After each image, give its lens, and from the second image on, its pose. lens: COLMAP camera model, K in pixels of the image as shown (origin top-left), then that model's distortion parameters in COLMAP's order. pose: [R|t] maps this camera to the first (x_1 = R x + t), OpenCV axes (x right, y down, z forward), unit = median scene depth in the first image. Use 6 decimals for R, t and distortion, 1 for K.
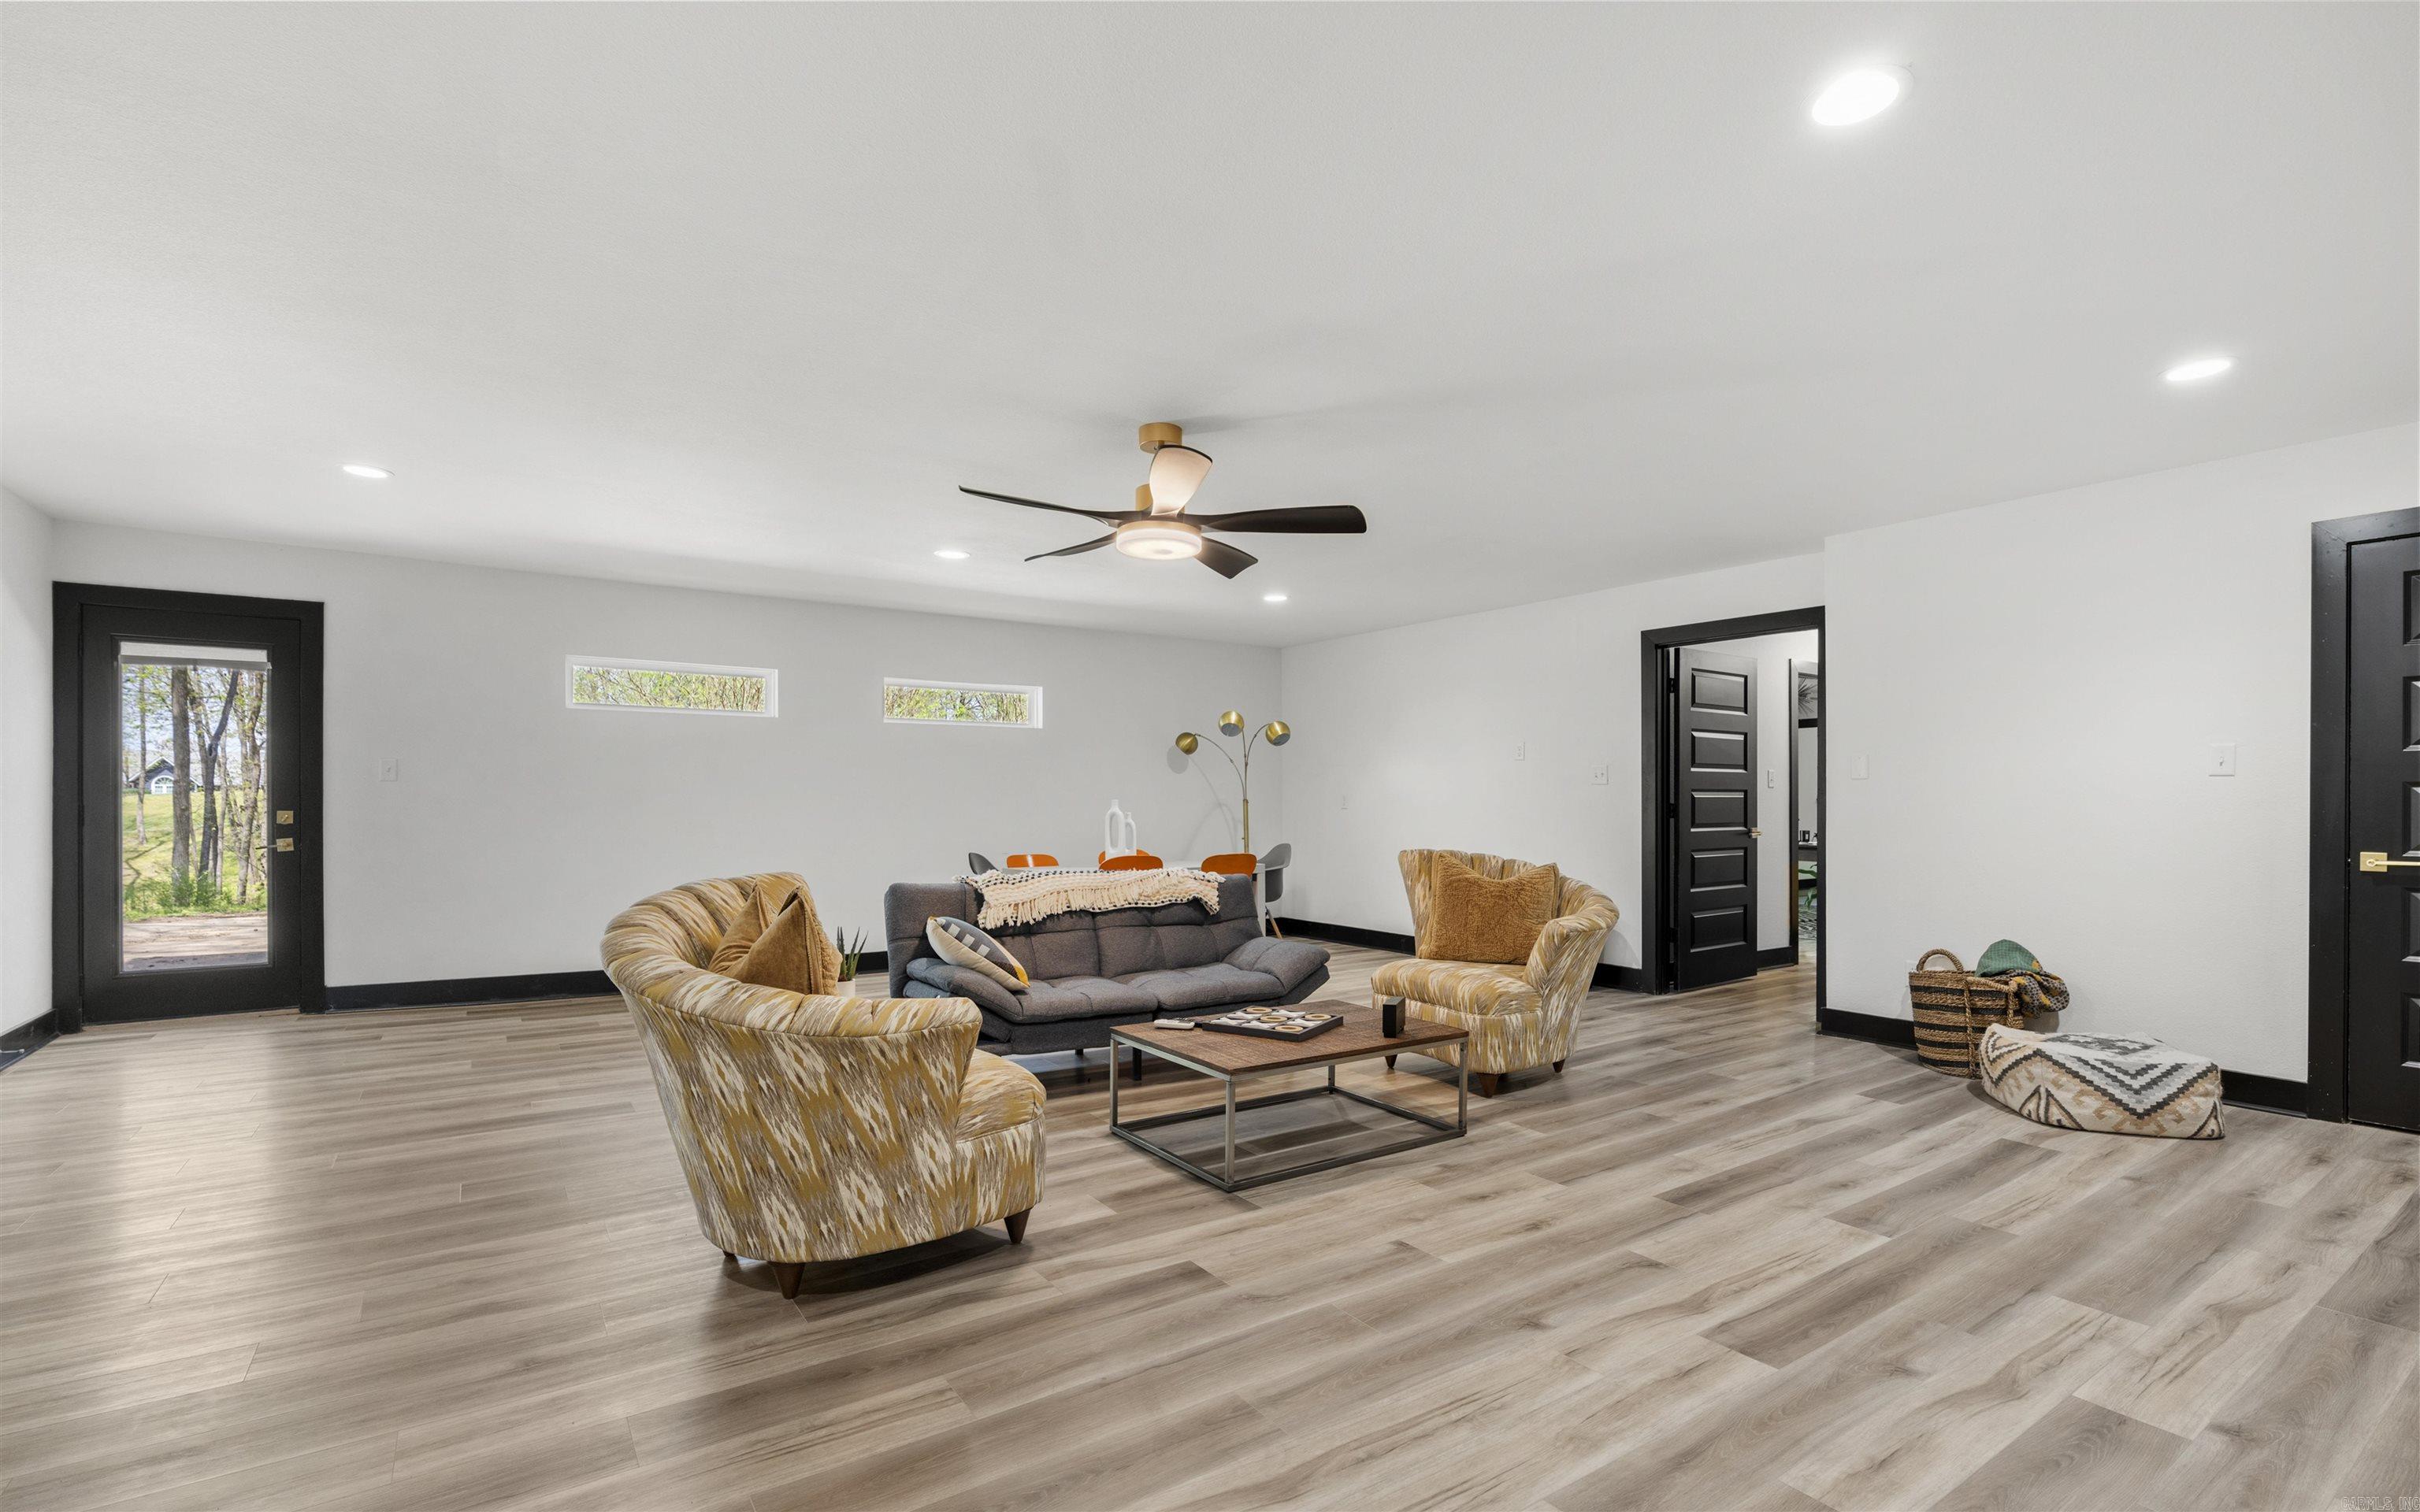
lens RADIAL K [[1086.3, 0, 1215.0], [0, 1086.3, 796.3], [0, 0, 1]] dist [-0.016265, 0.005427]
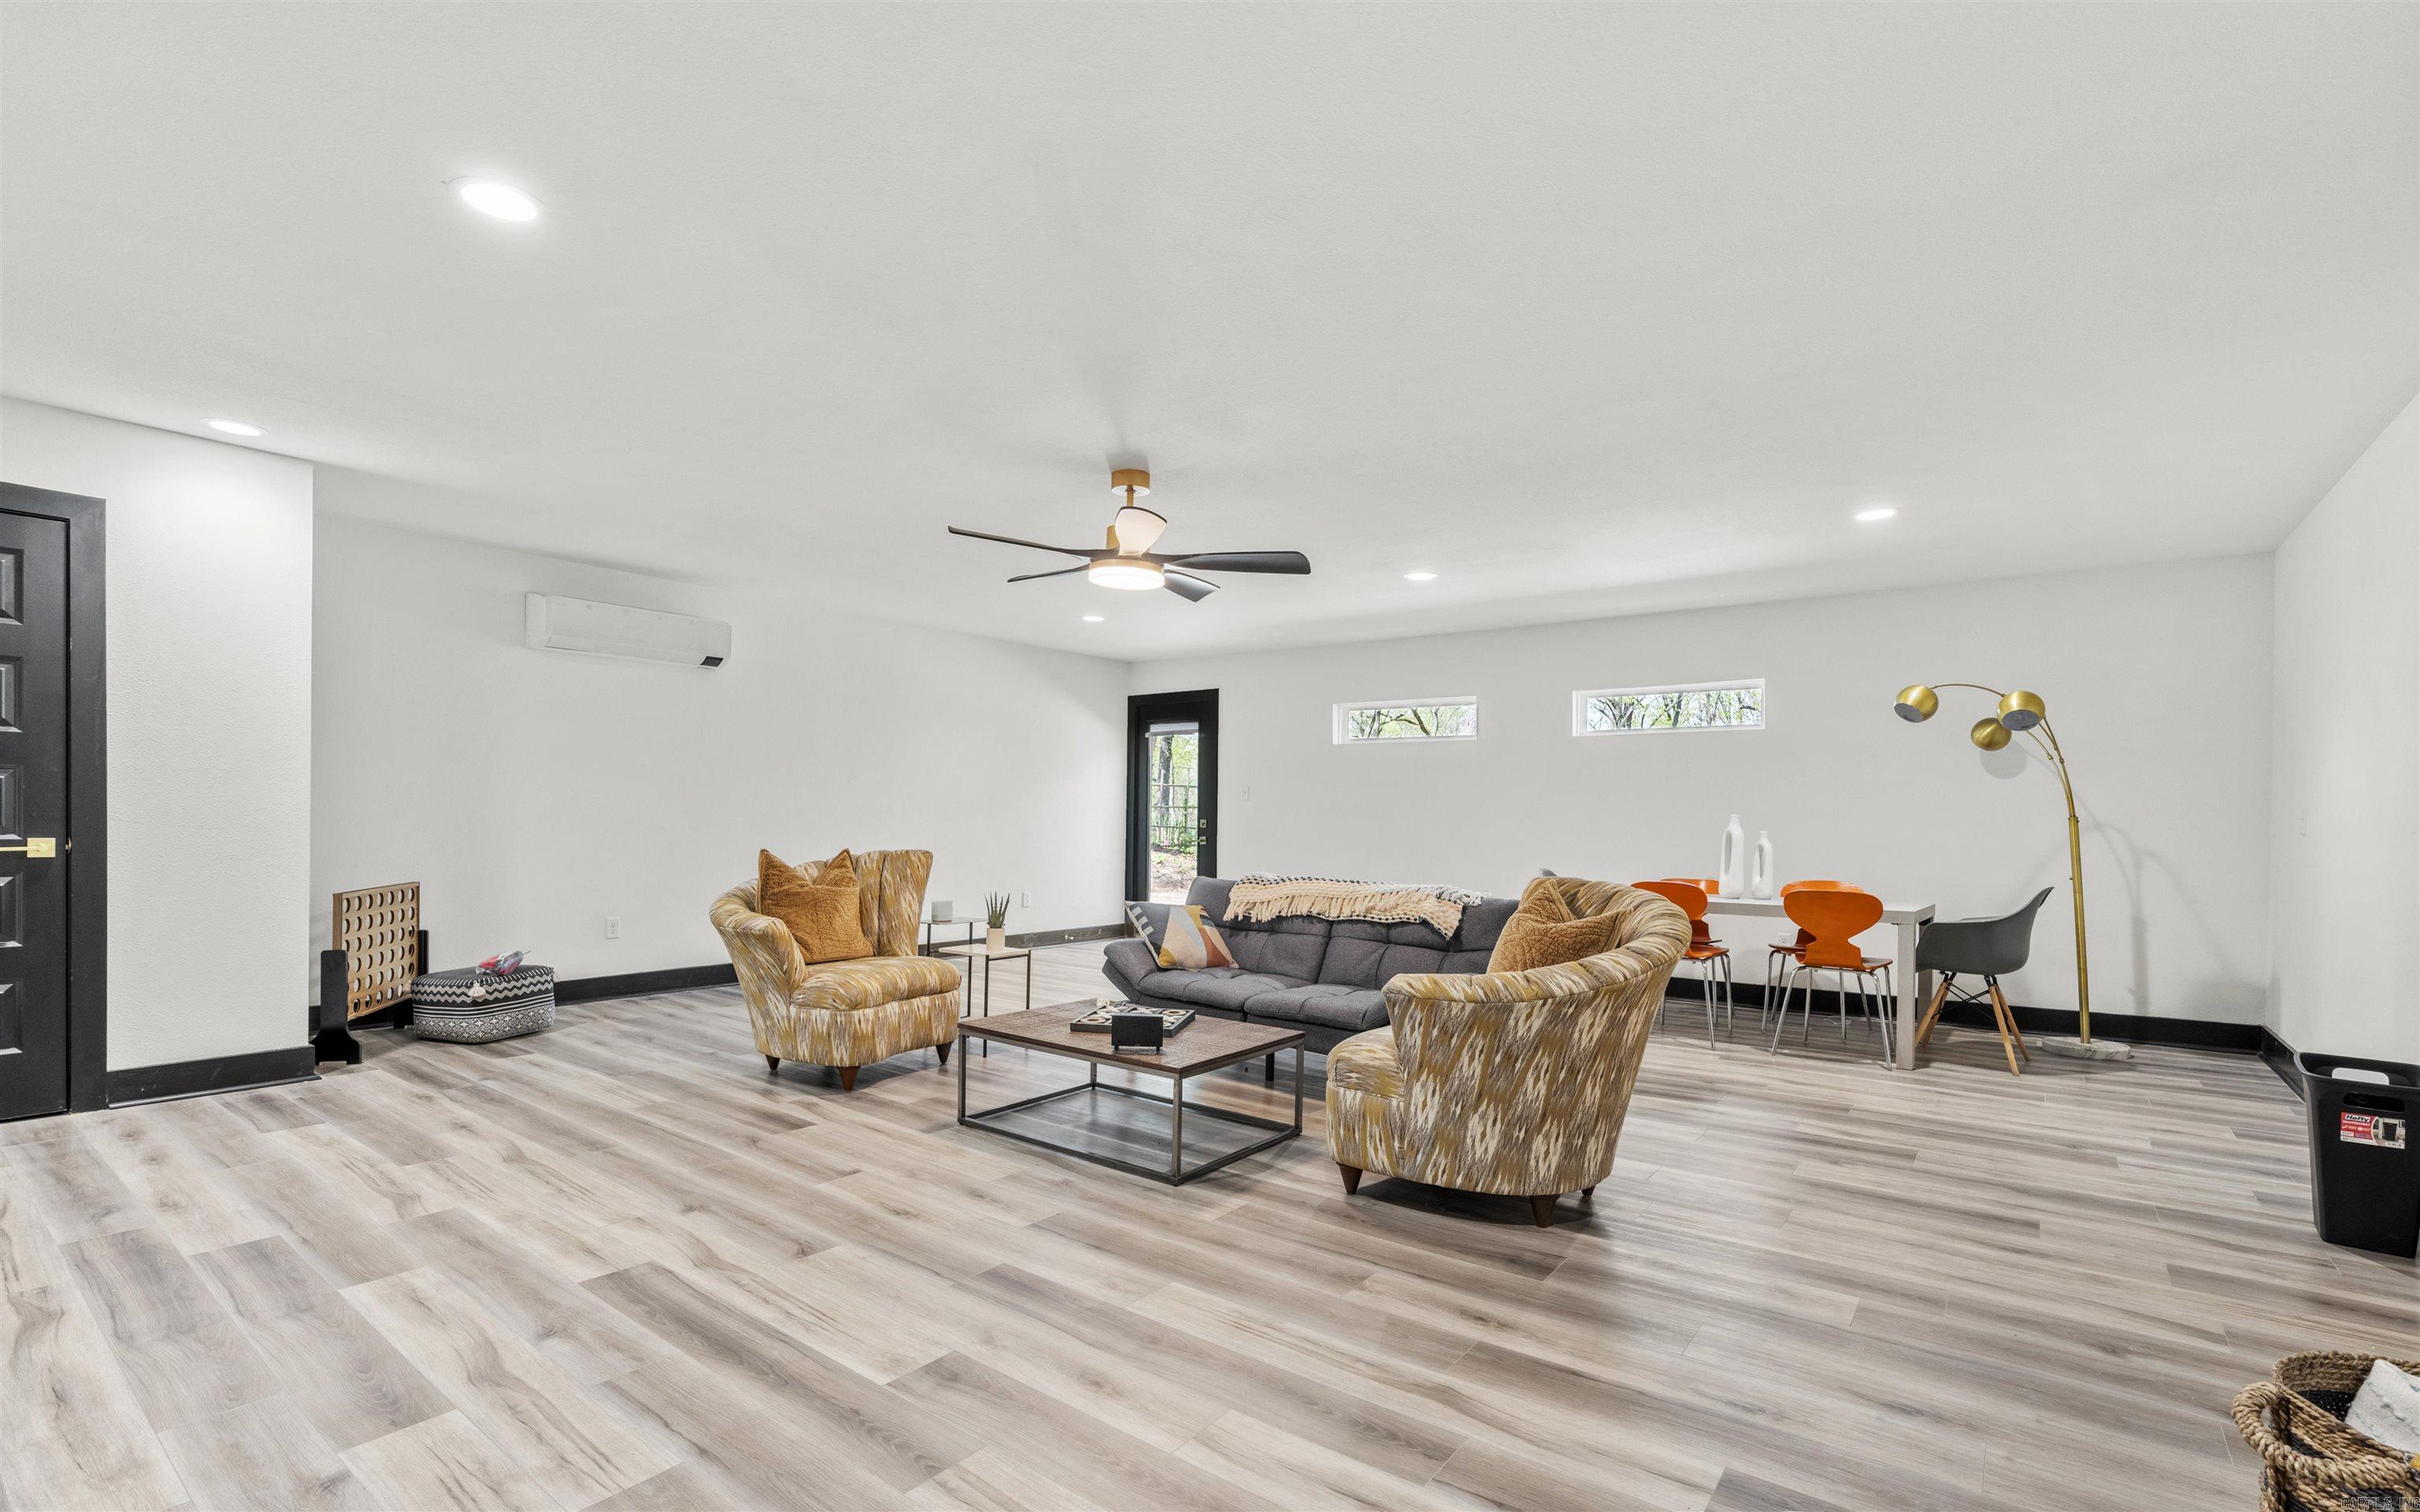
lens RADIAL K [[1086.3, 0, 1215.0], [0, 1086.3, 796.3], [0, 0, 1]] dist [-0.016265, 0.005427]
pose [[0.309135, -0.014391, -0.950909, 1.135292], [-0.003962, 0.999857, -0.016420, 0.009337], [0.951010, 0.008844, 0.309034, 0.786800]]
